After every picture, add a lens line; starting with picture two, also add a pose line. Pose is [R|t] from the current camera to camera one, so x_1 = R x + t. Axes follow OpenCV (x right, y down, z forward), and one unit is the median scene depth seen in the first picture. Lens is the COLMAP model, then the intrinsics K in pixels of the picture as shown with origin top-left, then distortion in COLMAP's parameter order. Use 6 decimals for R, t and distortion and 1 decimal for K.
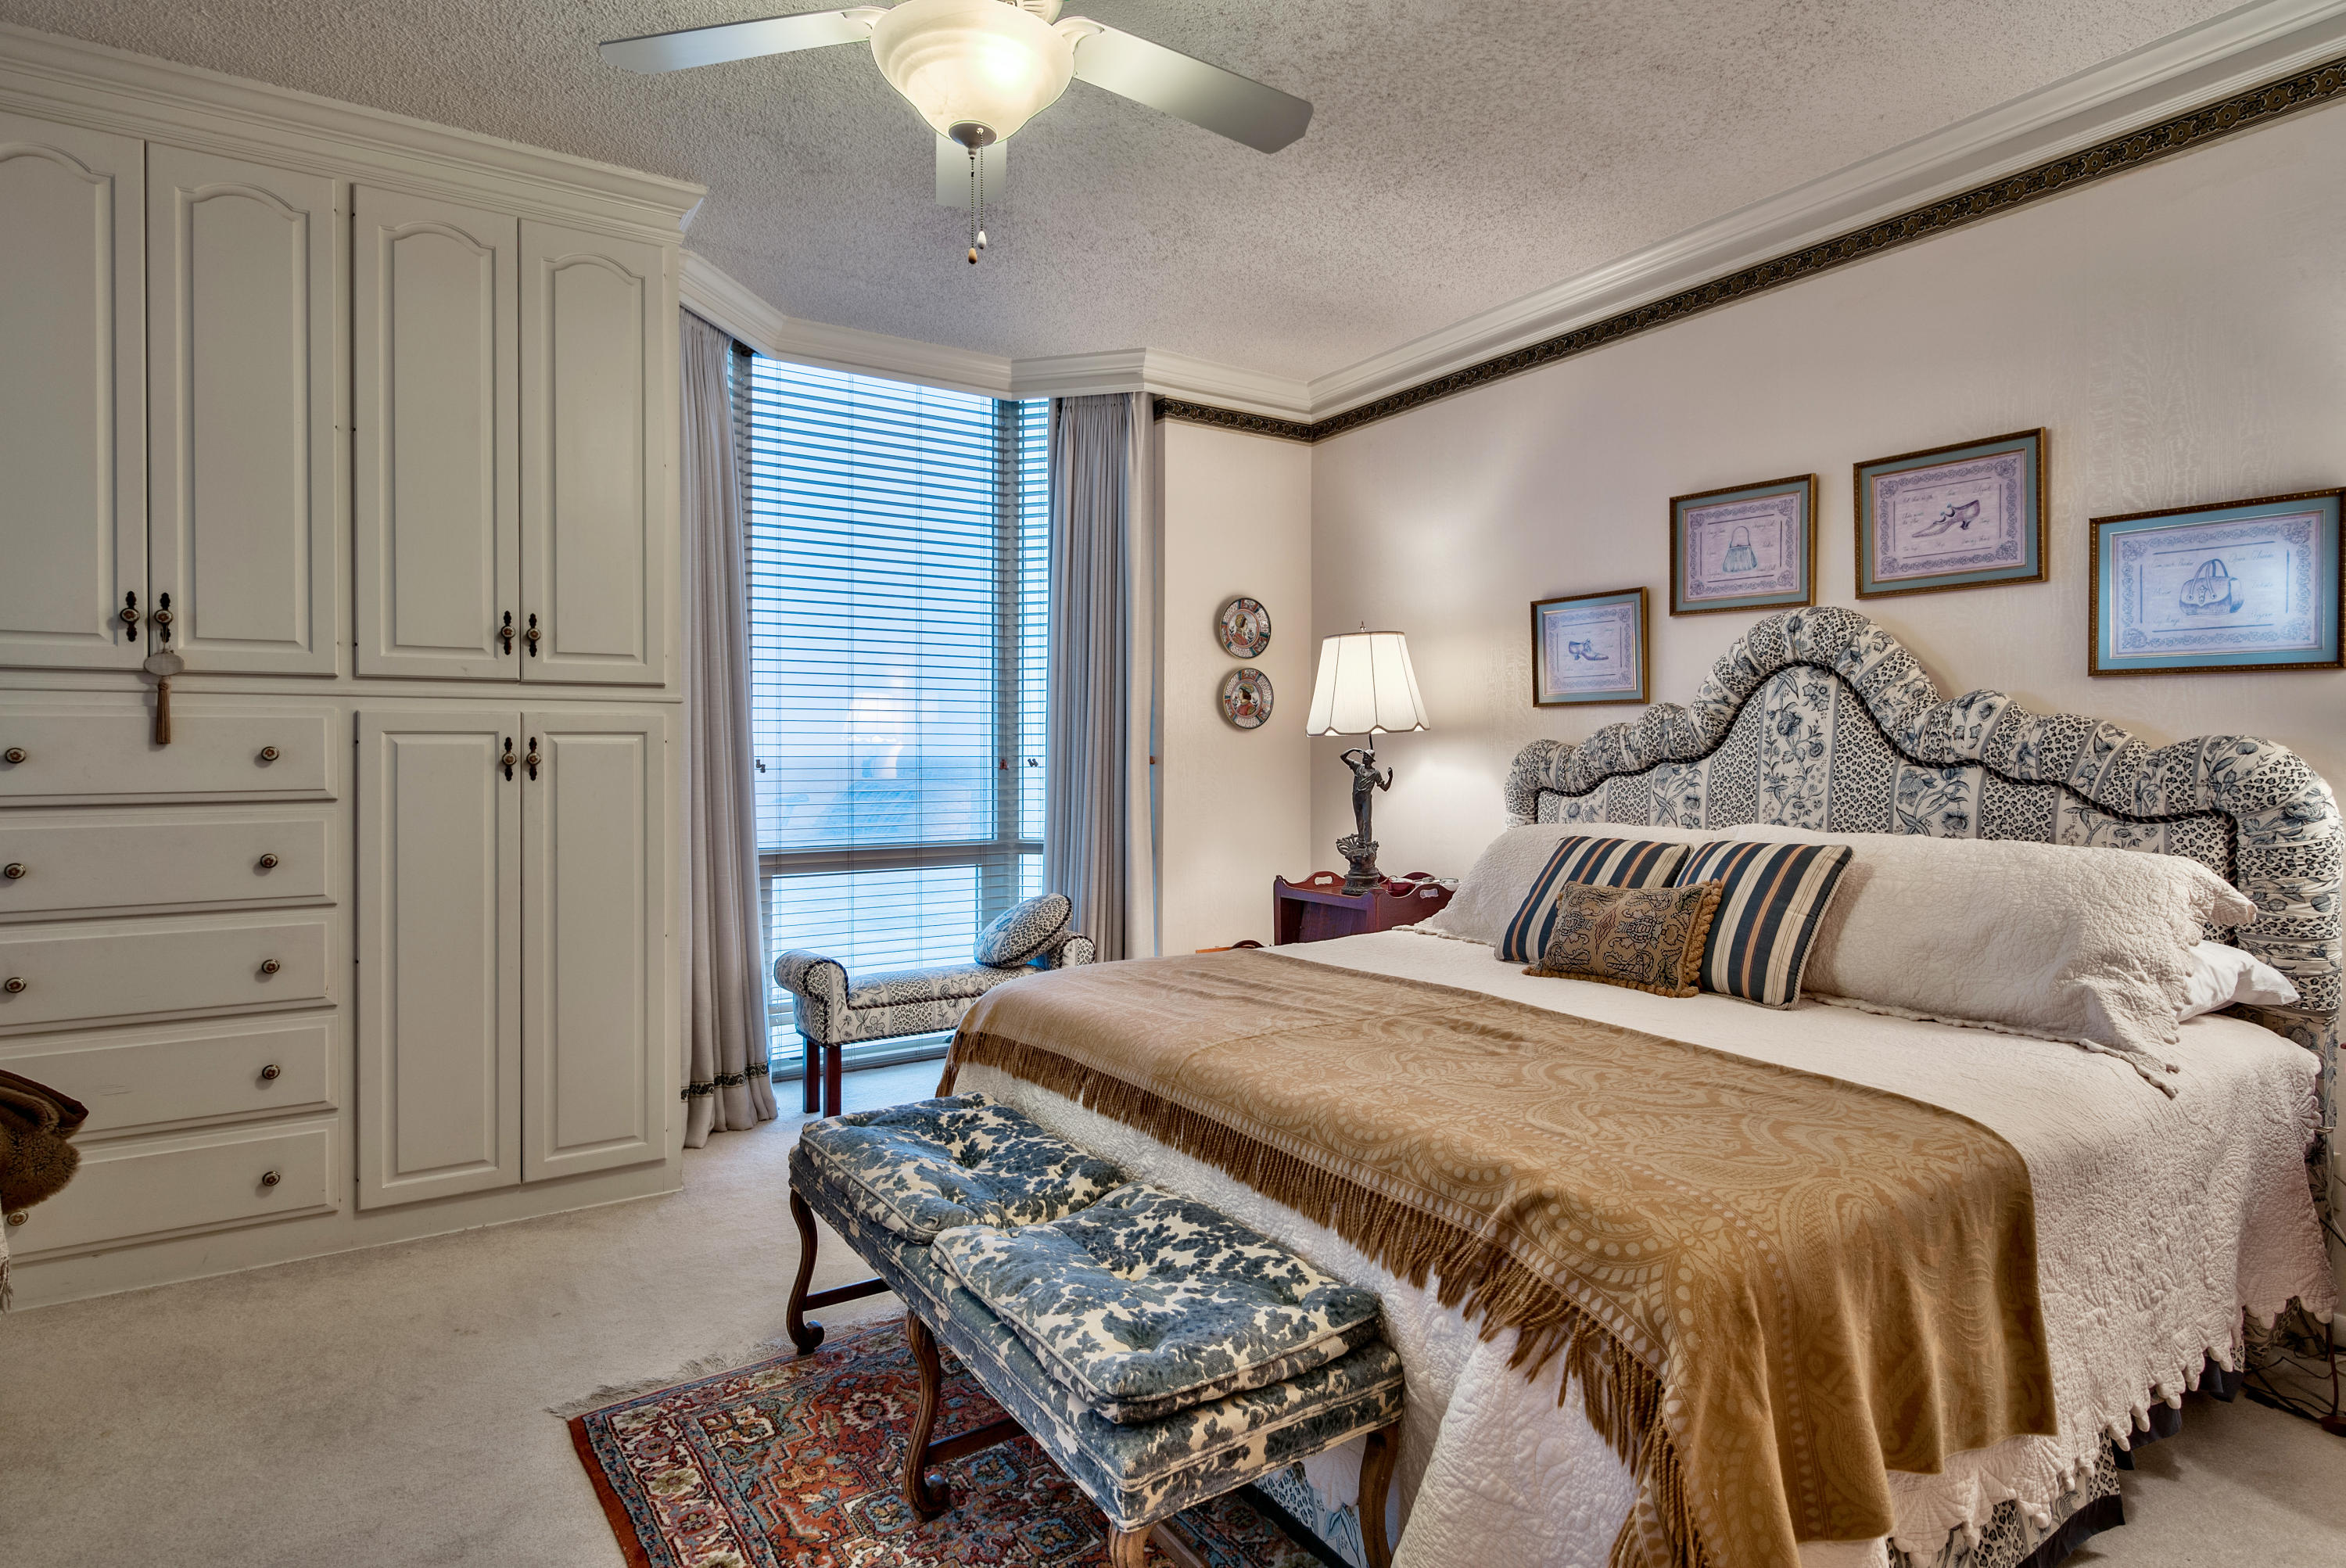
lens RADIAL K [[1189.6, 0, 1172.0], [0, 1189.6, 756.6], [0, 0, 1]] dist [-0.003256, -0.000525]
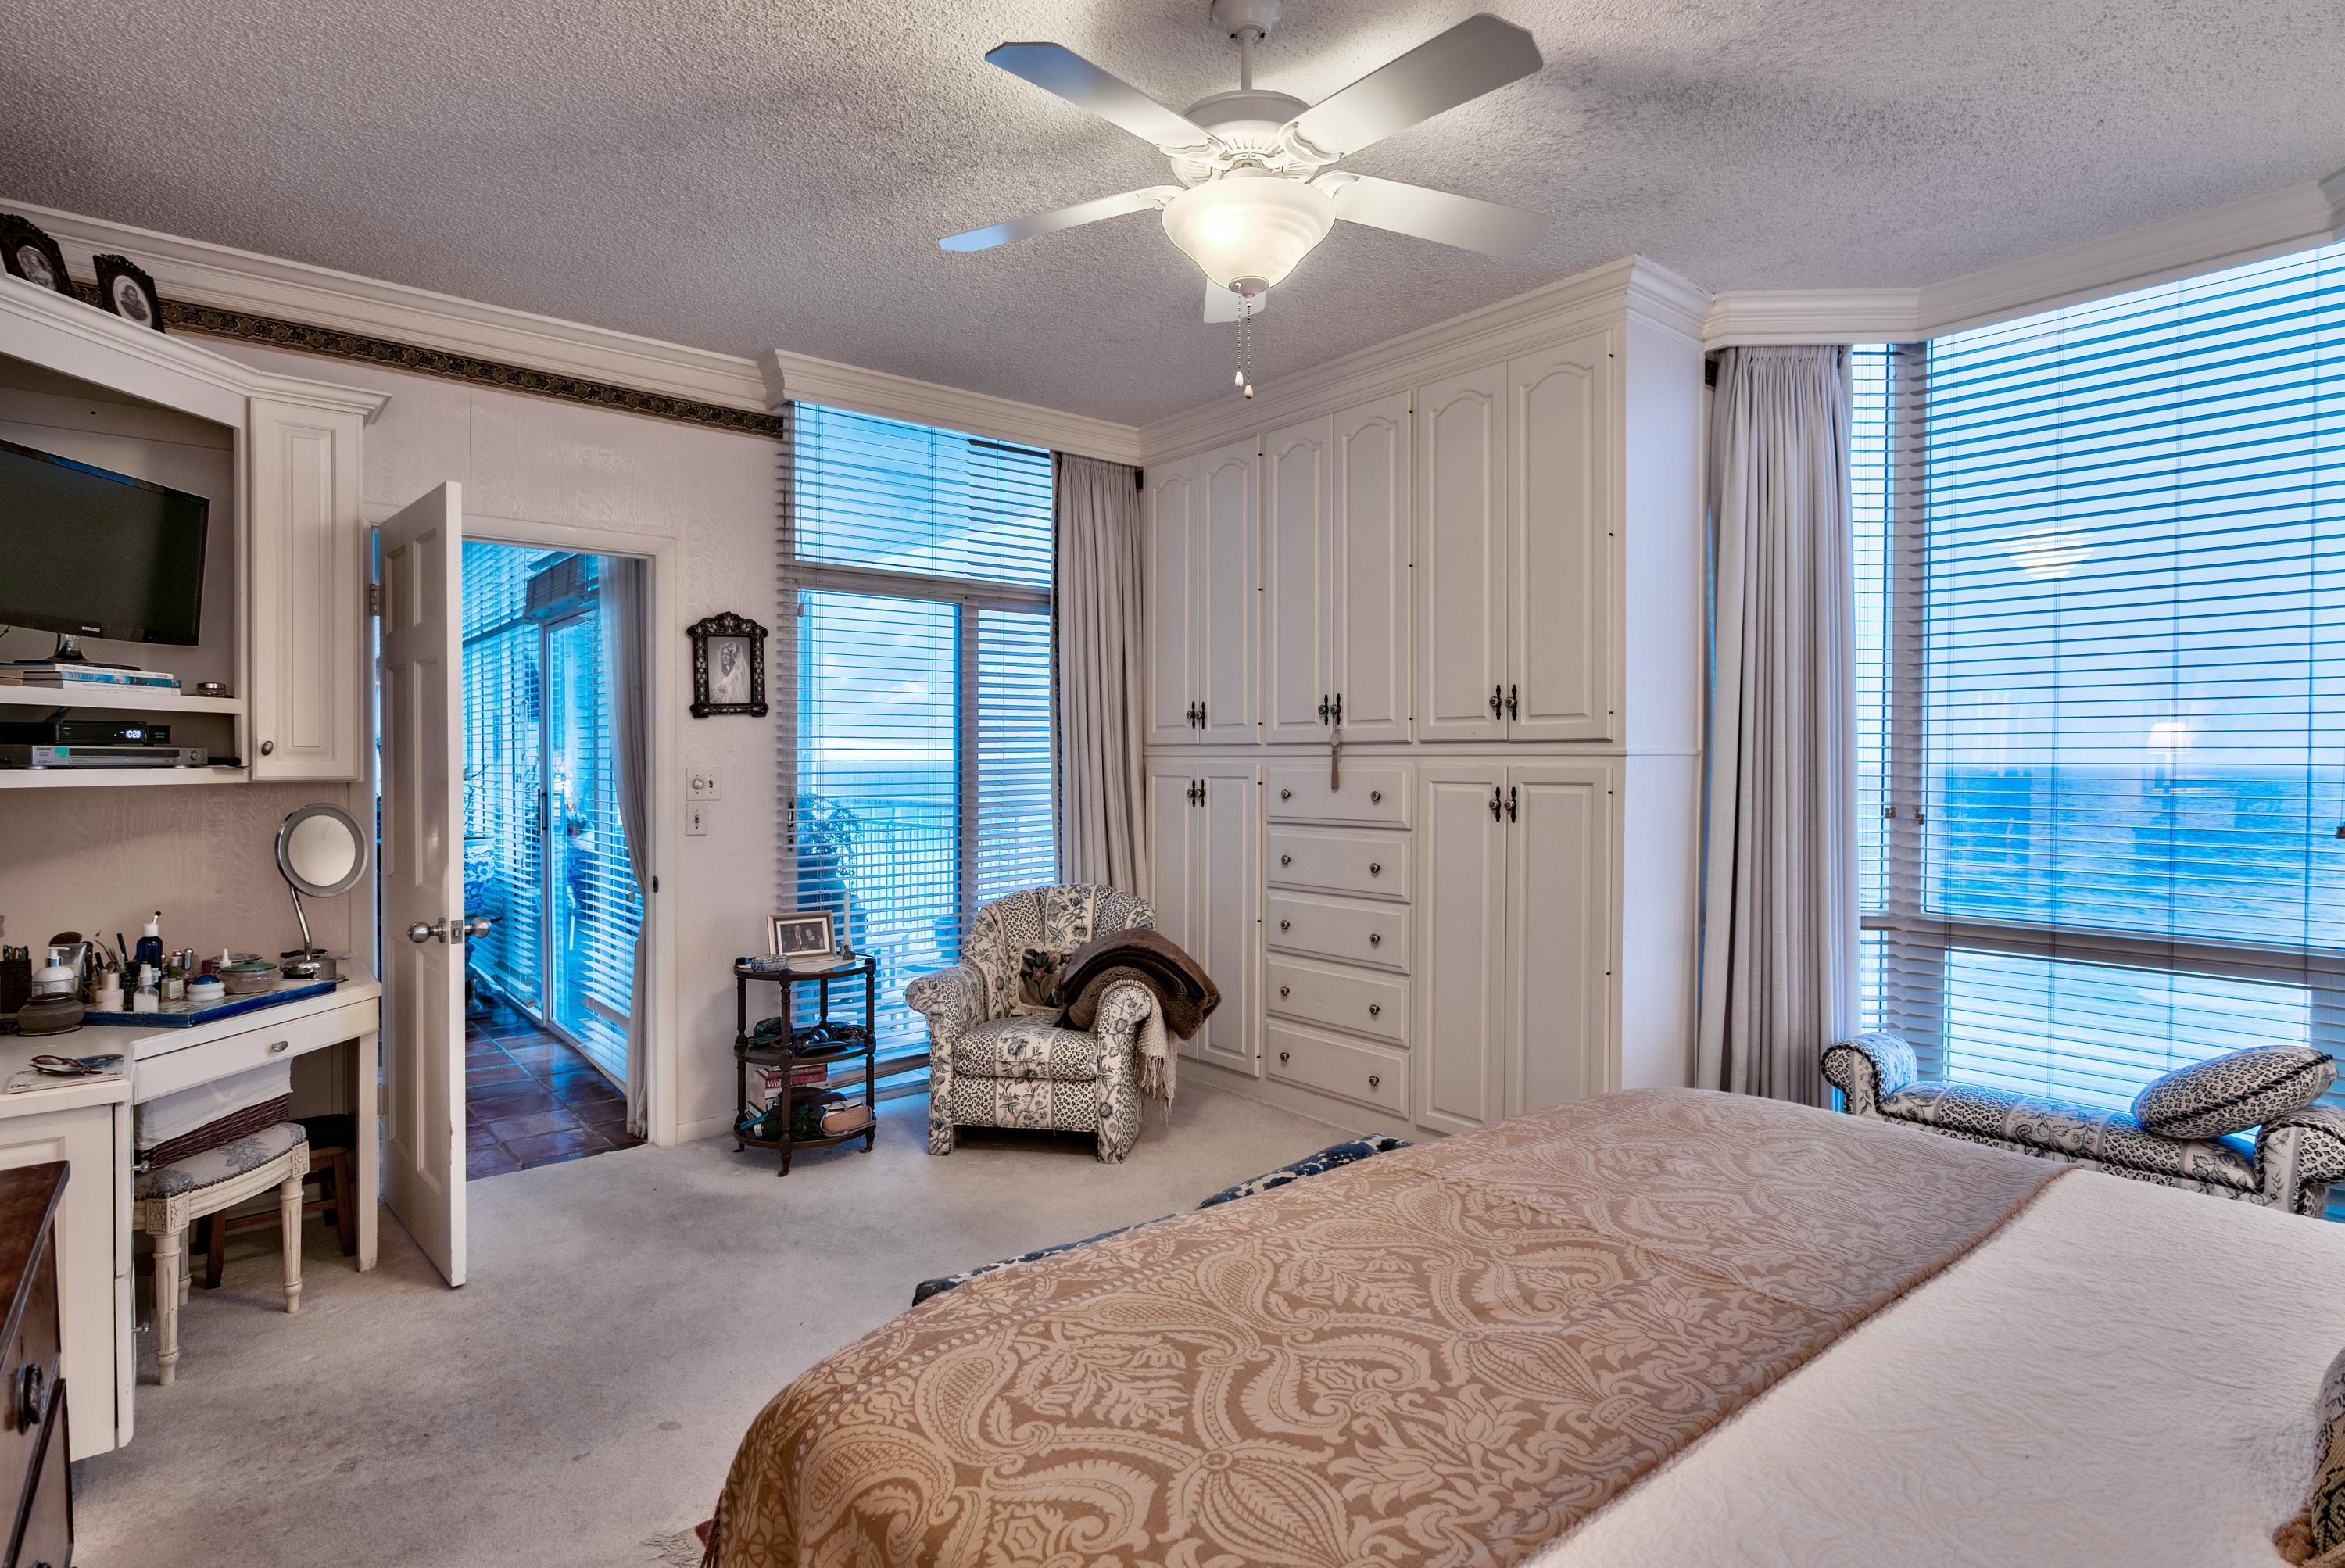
lens RADIAL K [[1189.0, 0, 1171.5], [0, 1189.0, 756.6], [0, 0, 1]] dist [-0.003256, -0.000525]
pose [[0.133184, -0.002537, -0.991088, 0.618513], [-0.005780, 0.999978, -0.003336, -0.040946], [0.991075, 0.006173, 0.133166, 0.492165]]
